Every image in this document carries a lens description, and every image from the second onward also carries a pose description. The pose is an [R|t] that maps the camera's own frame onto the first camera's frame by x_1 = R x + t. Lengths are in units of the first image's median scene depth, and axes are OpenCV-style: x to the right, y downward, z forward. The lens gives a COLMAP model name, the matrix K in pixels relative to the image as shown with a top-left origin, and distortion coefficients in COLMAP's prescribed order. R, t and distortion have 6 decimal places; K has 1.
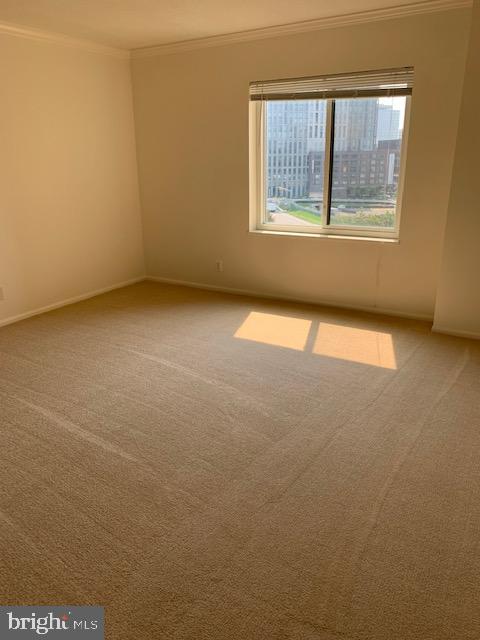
lens RADIAL K [[481.2, 0, 237.7], [0, 481.2, 297.0], [0, 0, 1]] dist [0.145773, -0.295527]
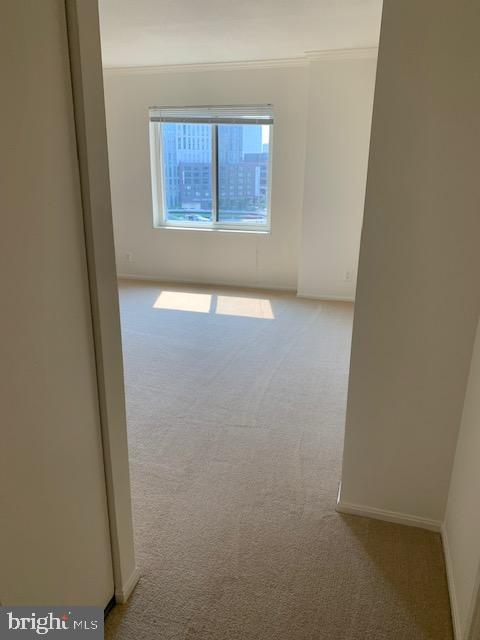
lens RADIAL K [[487.9, 0, 241.2], [0, 487.9, 315.5], [0, 0, 1]] dist [0.043463, -0.076247]
pose [[0.965446, -0.060504, 0.253482, -0.092377], [0.057328, 0.998157, 0.019904, 0.075176], [-0.254219, -0.004685, 0.967135, -0.254839]]
